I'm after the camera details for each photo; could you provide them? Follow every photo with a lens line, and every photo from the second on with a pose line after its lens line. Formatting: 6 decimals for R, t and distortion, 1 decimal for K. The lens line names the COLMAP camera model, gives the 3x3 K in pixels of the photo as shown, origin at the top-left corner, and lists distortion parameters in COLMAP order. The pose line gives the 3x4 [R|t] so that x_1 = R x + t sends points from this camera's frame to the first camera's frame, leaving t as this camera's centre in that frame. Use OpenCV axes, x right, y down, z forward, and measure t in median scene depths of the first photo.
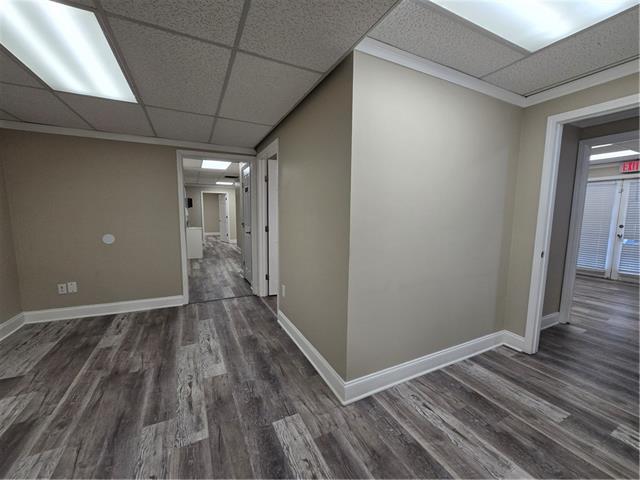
lens RADIAL K [[261.0, 0, 320.4], [0, 261.0, 242.7], [0, 0, 1]] dist [-0.005563, 0.000401]
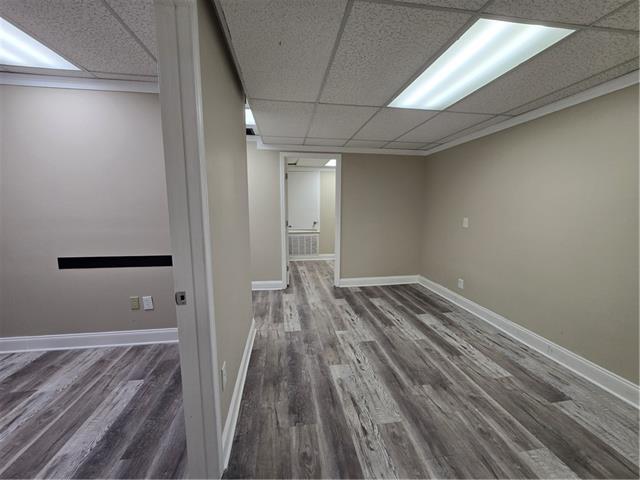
lens RADIAL K [[261.0, 0, 320.4], [0, 261.0, 242.7], [0, 0, 1]] dist [-0.005563, 0.000401]
pose [[-0.949652, -0.061427, 0.307225, -0.513863], [0.019121, 0.967401, 0.252527, -0.197407], [-0.312722, 0.245687, -0.917520, 1.538804]]
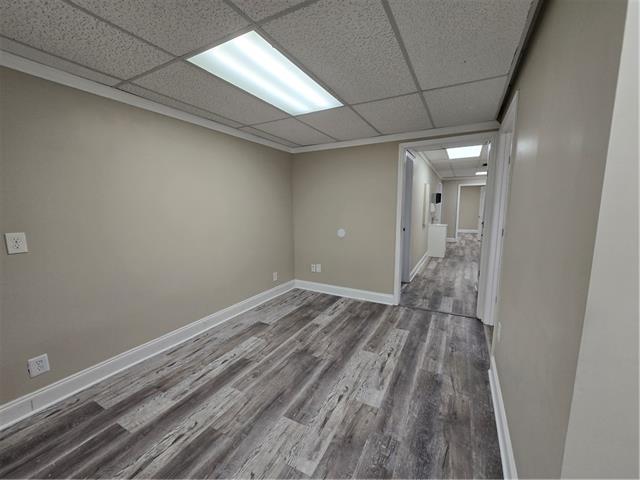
lens RADIAL K [[261.0, 0, 320.4], [0, 261.0, 242.7], [0, 0, 1]] dist [-0.005563, 0.000401]
pose [[0.572831, 0.097081, -0.813904, 0.125448], [-0.080442, 0.994826, 0.062046, -0.044743], [0.815717, 0.029930, 0.577677, 0.302865]]
